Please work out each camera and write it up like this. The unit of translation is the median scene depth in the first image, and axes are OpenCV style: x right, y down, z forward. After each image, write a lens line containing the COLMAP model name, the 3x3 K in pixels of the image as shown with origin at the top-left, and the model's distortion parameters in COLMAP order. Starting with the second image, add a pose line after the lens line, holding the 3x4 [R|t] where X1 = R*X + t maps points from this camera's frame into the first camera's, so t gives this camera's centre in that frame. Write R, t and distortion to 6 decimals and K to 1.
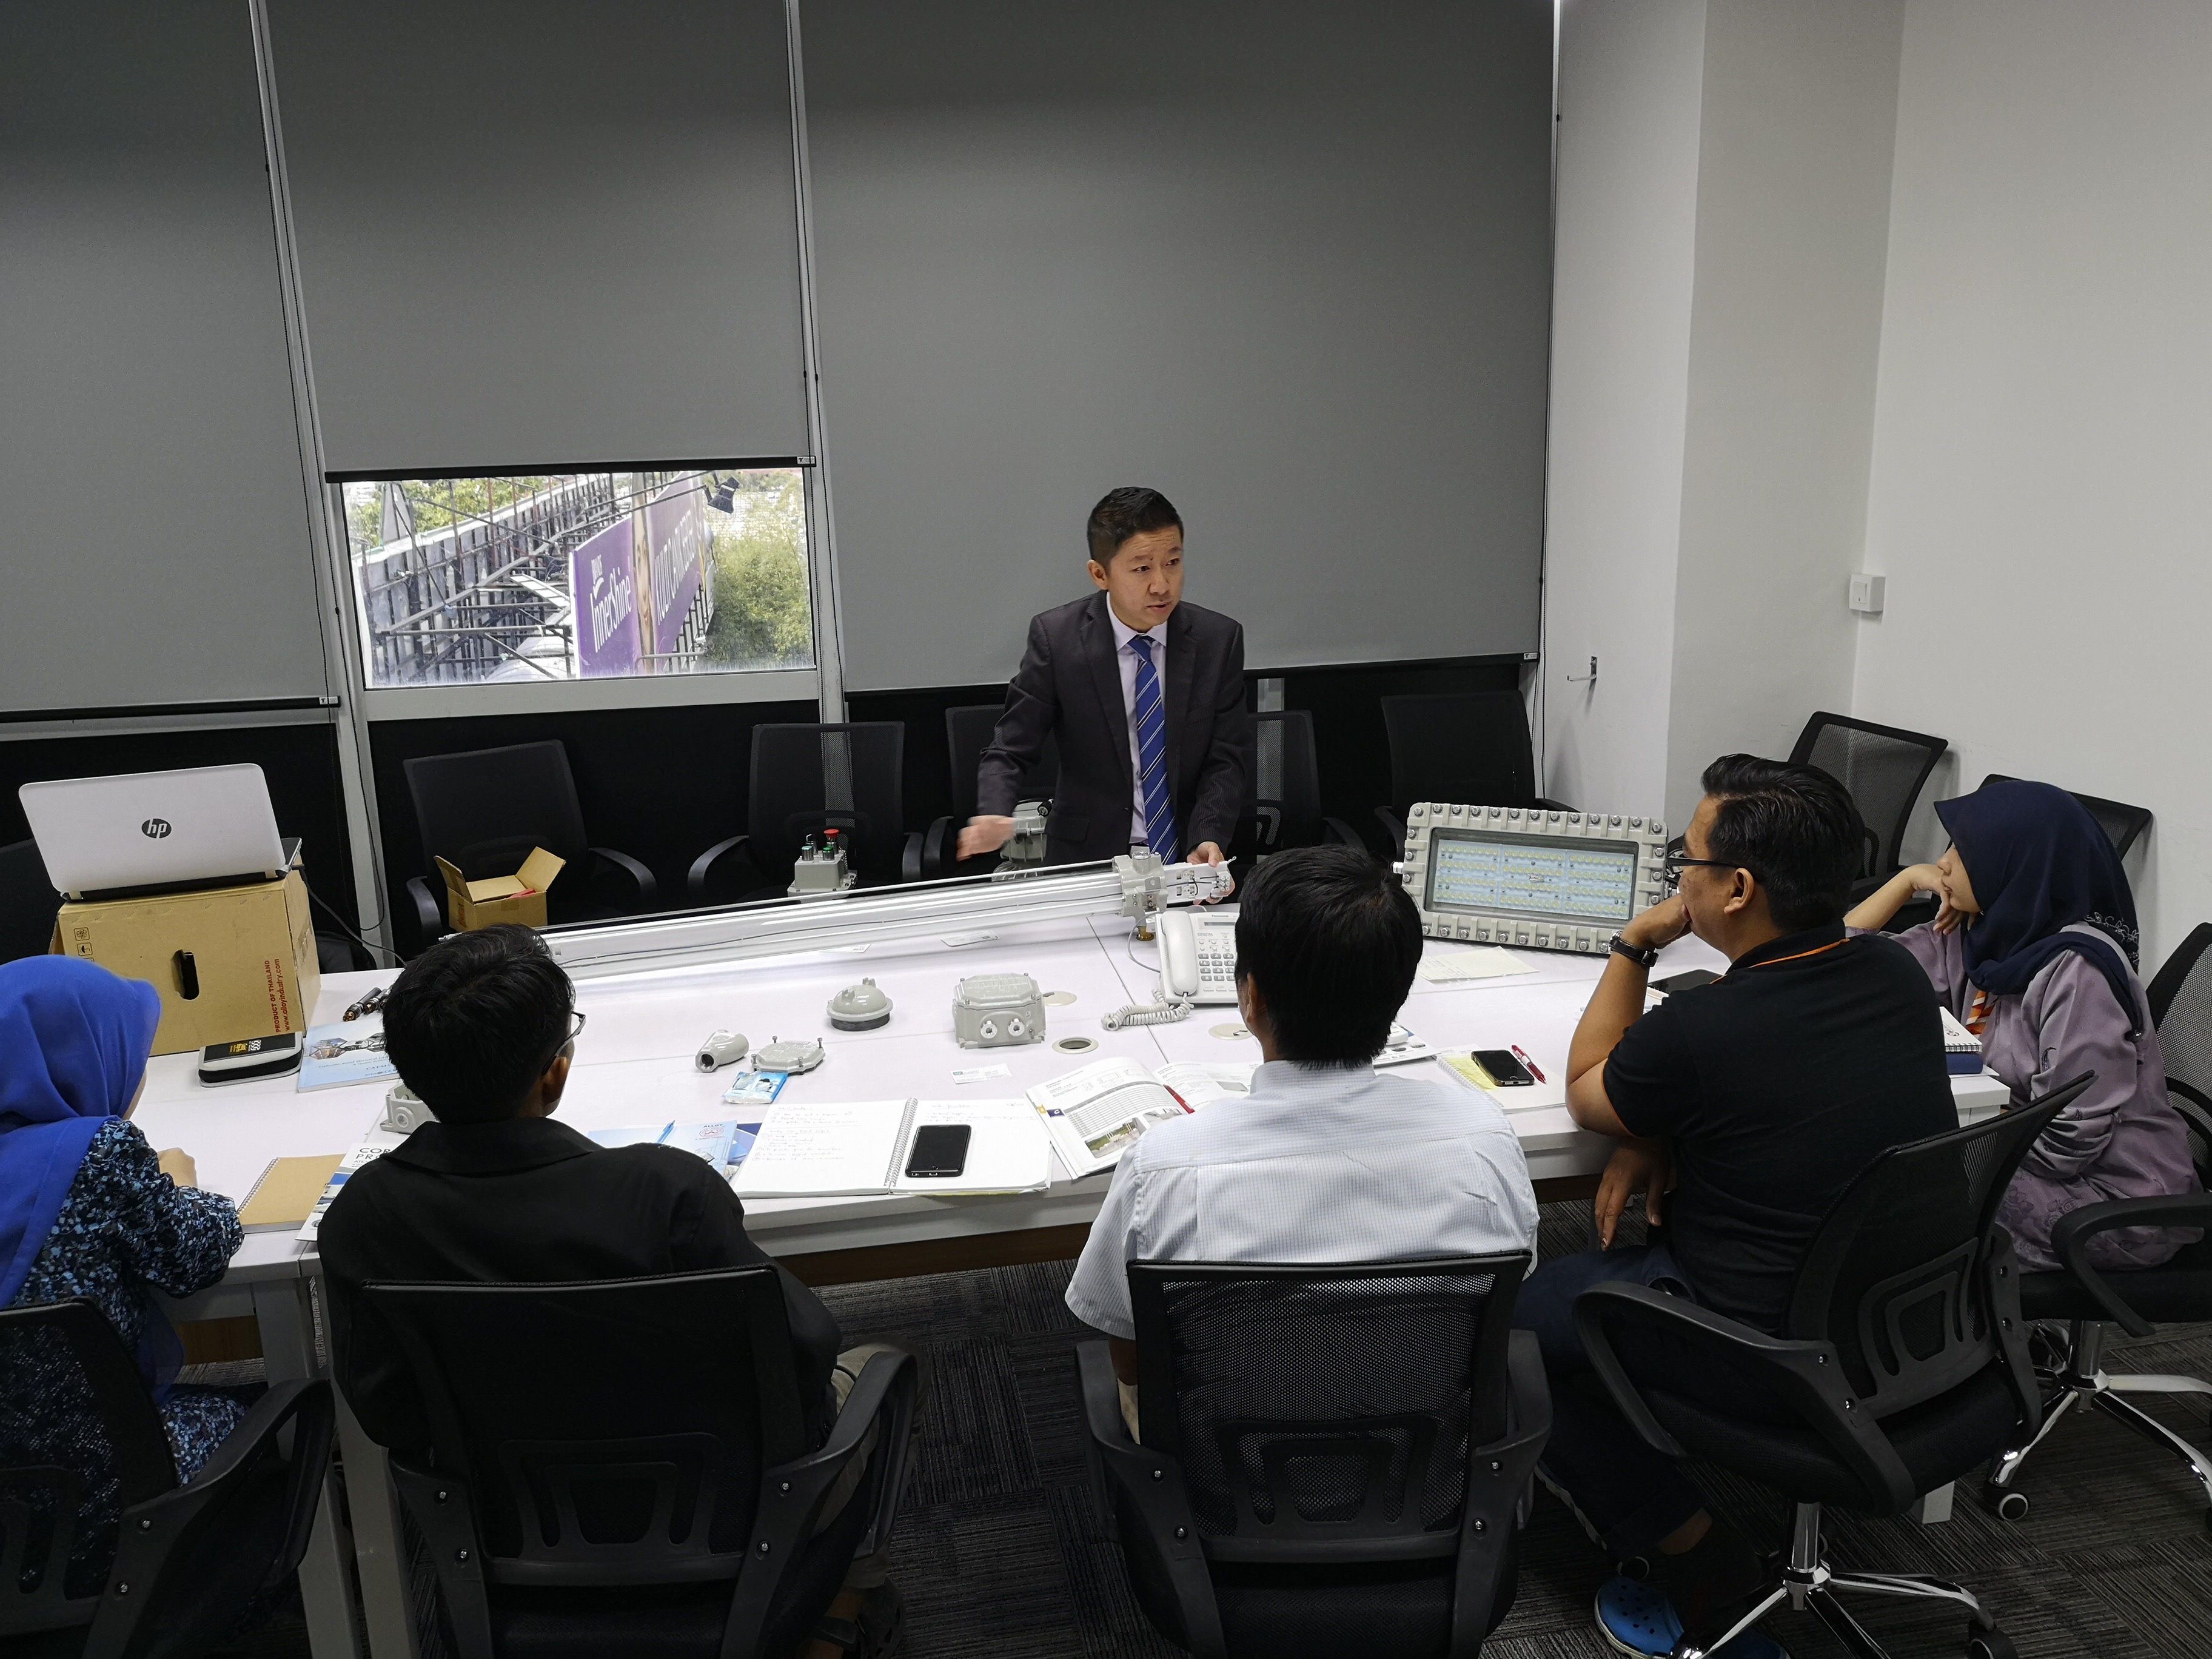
lens RADIAL K [[1793.5, 0, 1139.2], [0, 1793.5, 821.8], [0, 0, 1]] dist [0.045746, -0.169377]
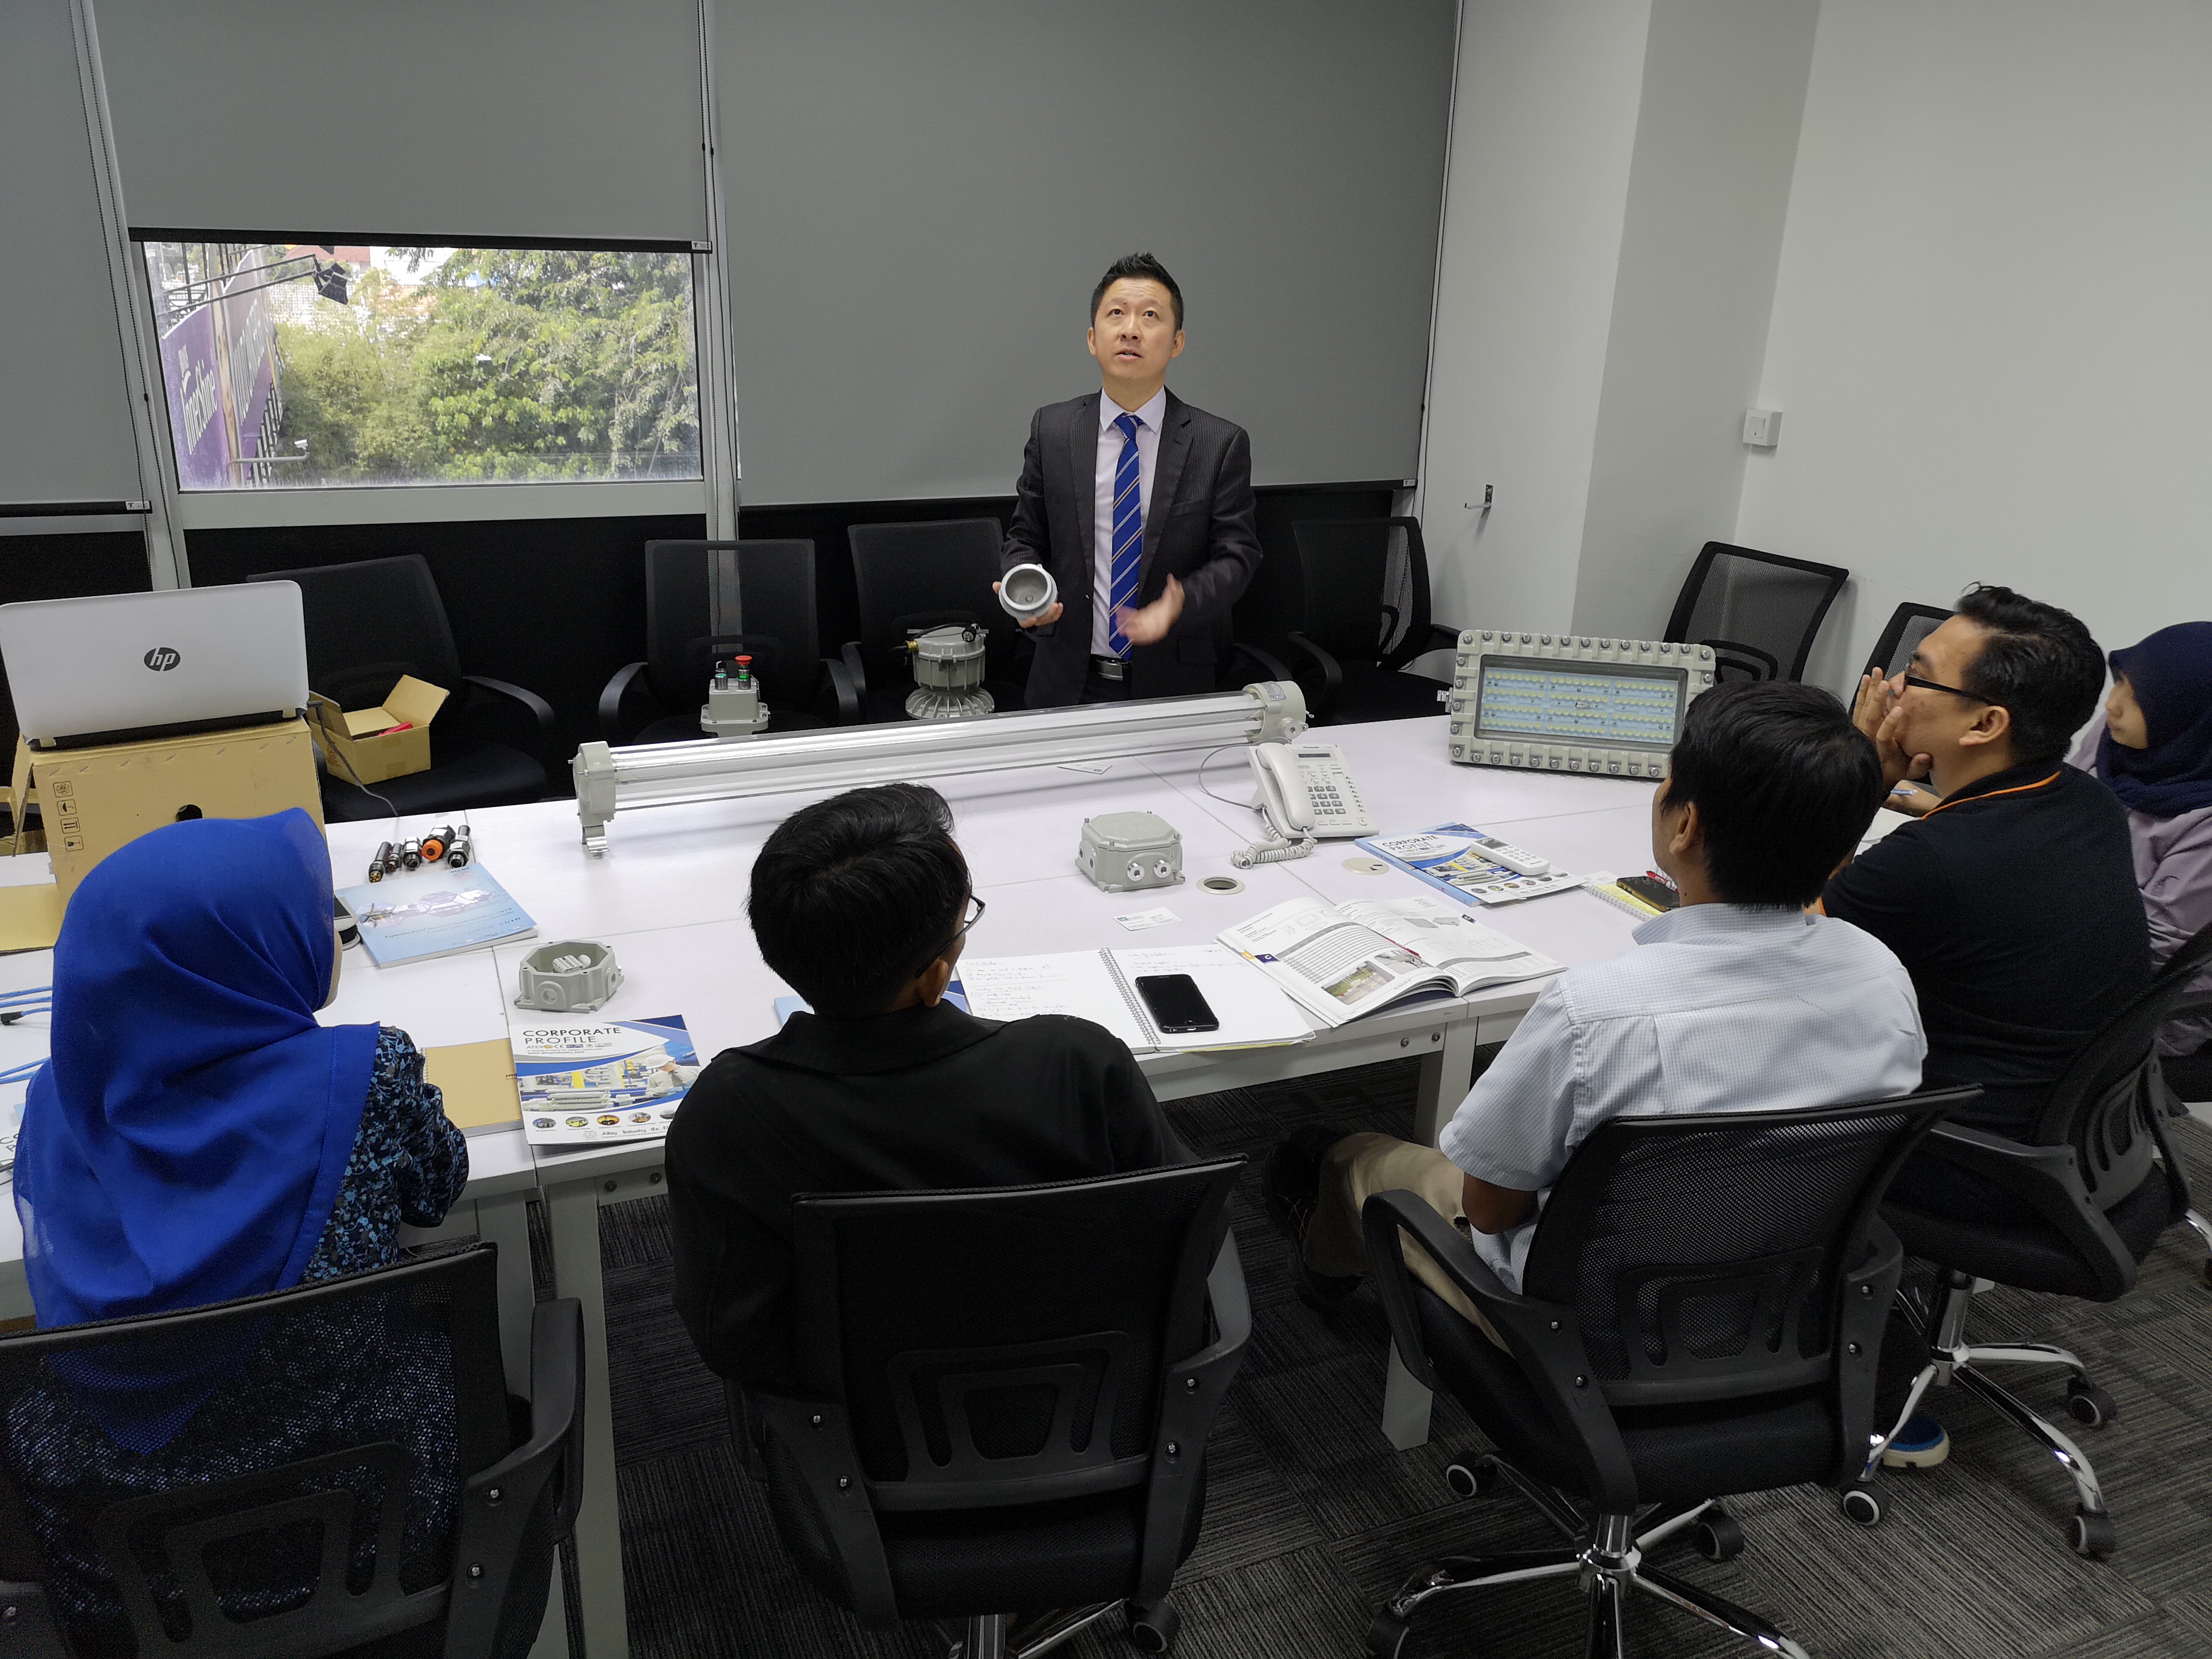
lens RADIAL K [[1734.2, 0, 1135.6], [0, 1734.2, 828.1], [0, 0, 1]] dist [0.018383, -0.007533]
pose [[0.973599, -0.024216, 0.226975, -0.278365], [0.000095, 0.994400, 0.105685, -0.003430], [-0.228263, -0.102874, 0.968149, 0.113280]]
